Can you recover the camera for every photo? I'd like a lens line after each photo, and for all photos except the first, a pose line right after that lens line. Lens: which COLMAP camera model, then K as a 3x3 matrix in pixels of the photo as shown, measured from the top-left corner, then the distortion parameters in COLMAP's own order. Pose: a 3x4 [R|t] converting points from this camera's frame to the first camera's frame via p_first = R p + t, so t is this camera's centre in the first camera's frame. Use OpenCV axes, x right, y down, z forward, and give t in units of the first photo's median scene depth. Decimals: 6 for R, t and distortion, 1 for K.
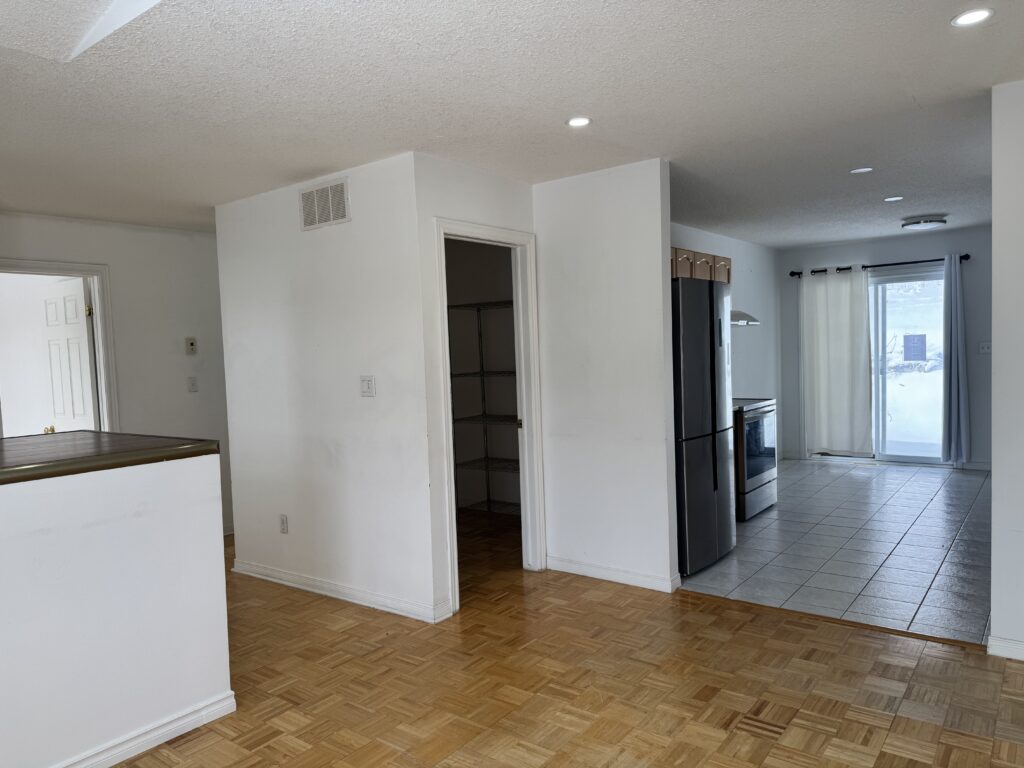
lens RADIAL K [[709.7, 0, 511.3], [0, 709.7, 387.9], [0, 0, 1]] dist [0.062635, -0.075297]
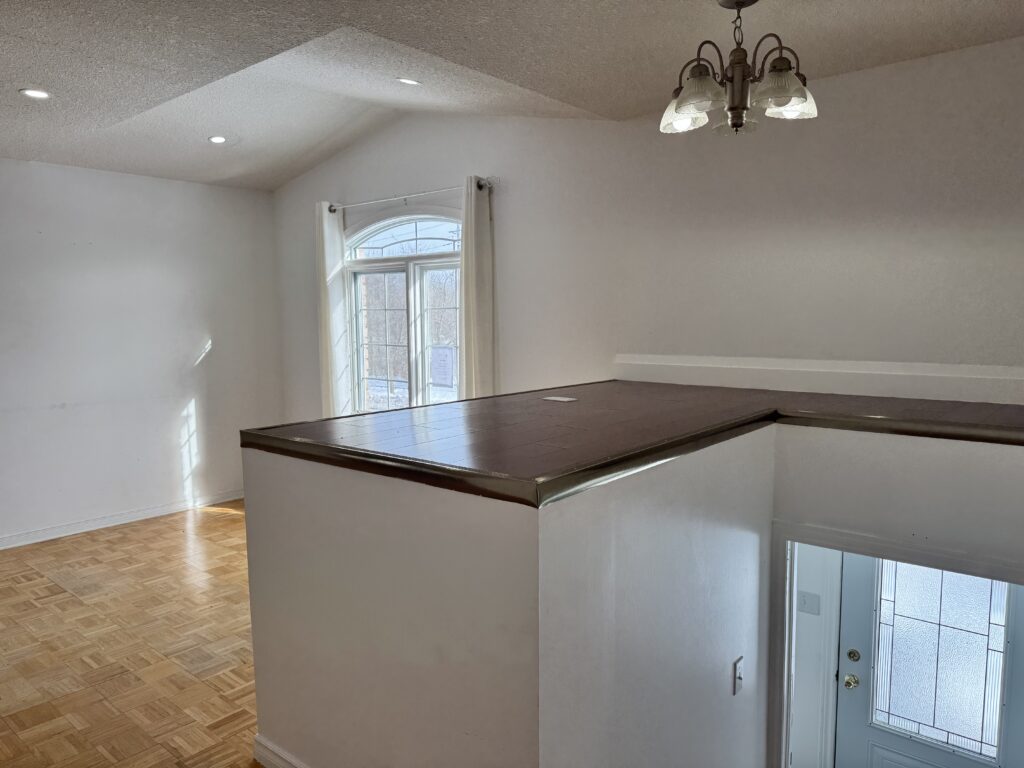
lens RADIAL K [[709.7, 0, 514.5], [0, 709.7, 386.1], [0, 0, 1]] dist [0.062635, -0.075297]
pose [[-0.997567, 0.030908, 0.062483, -0.654194], [0.039785, 0.988450, 0.146234, -0.070515], [-0.057242, 0.148365, -0.987275, 1.520430]]
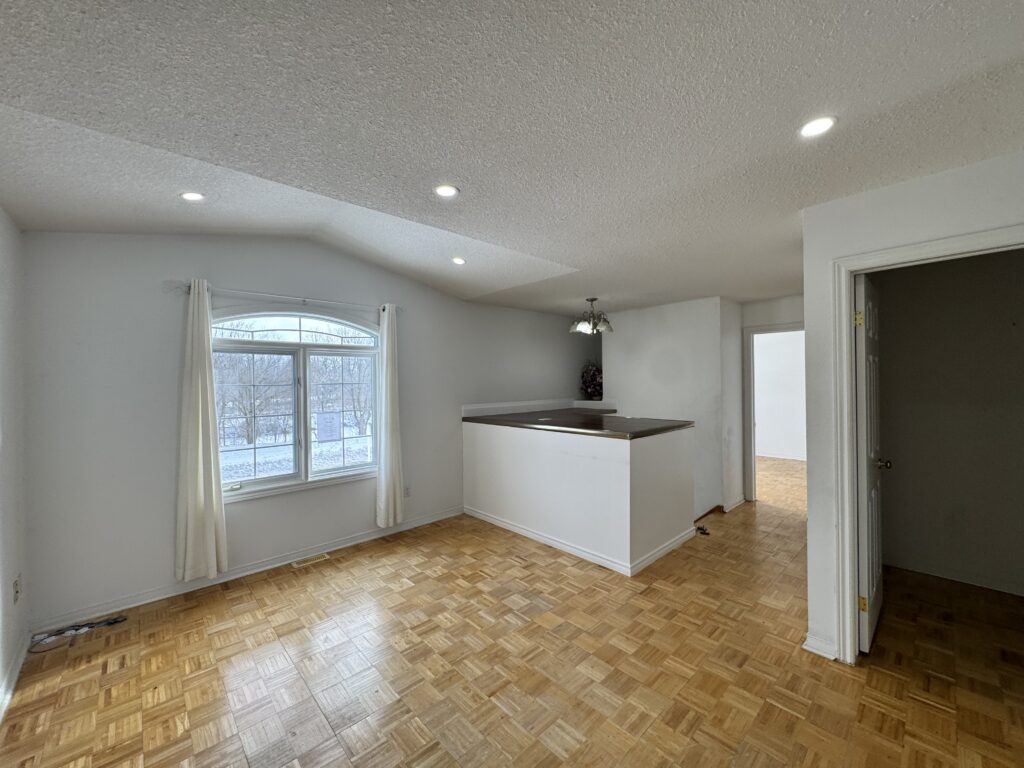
lens RADIAL K [[409.8, 0, 511.9], [0, 409.8, 381.9], [0, 0, 1]] dist [-0.001997, 0.000531]
pose [[-0.178625, 0.031733, -0.983405, 0.629497], [-0.030597, 0.998817, 0.037788, -0.084710], [0.983441, 0.036840, -0.177443, 0.755872]]
